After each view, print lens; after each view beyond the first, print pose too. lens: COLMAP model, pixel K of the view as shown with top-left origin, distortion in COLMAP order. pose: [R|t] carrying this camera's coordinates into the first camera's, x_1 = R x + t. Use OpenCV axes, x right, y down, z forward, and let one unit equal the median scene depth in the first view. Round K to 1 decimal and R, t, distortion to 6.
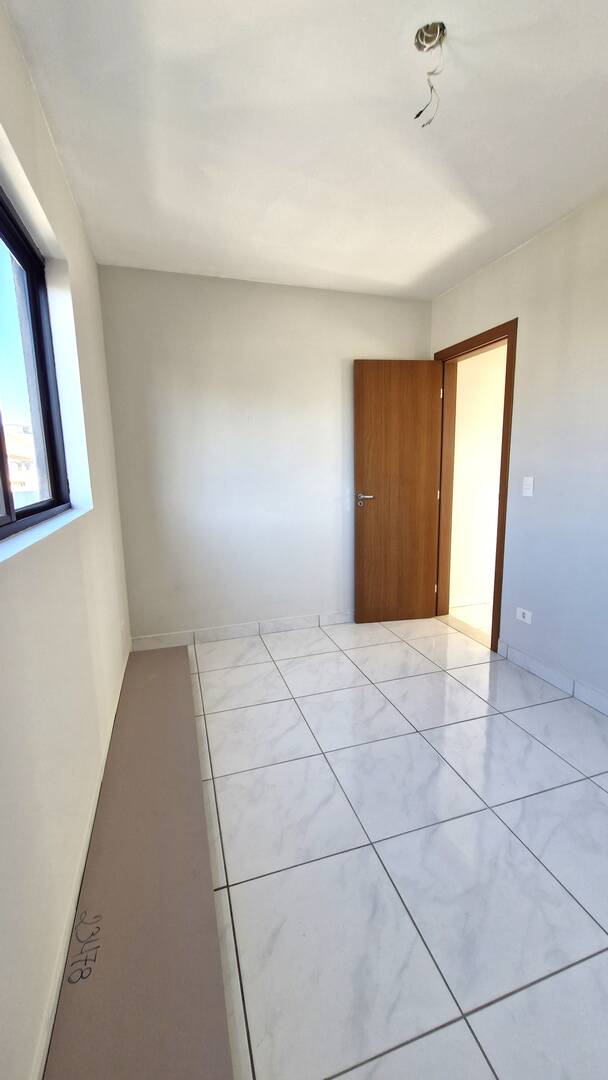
lens RADIAL K [[427.5, 0, 304.3], [0, 427.5, 535.2], [0, 0, 1]] dist [0.013883, -0.004984]
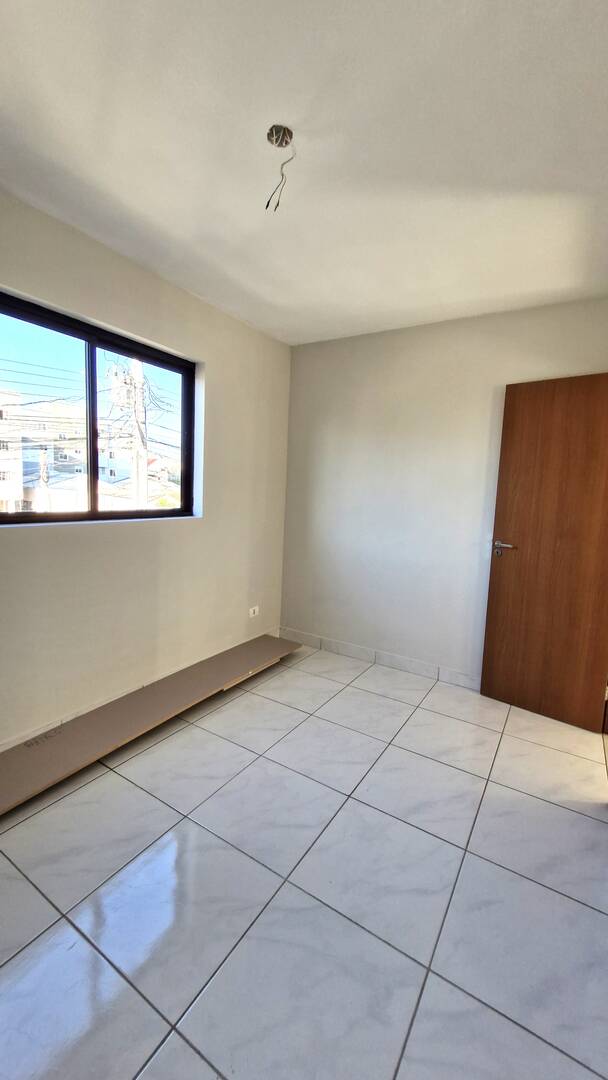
lens RADIAL K [[427.5, 0, 304.3], [0, 427.5, 535.2], [0, 0, 1]] dist [0.013883, -0.004984]
pose [[0.649852, 0.128846, -0.749060, 0.552905], [-0.179829, 0.983610, 0.013179, -0.054918], [0.738481, 0.126139, 0.662371, 0.175010]]
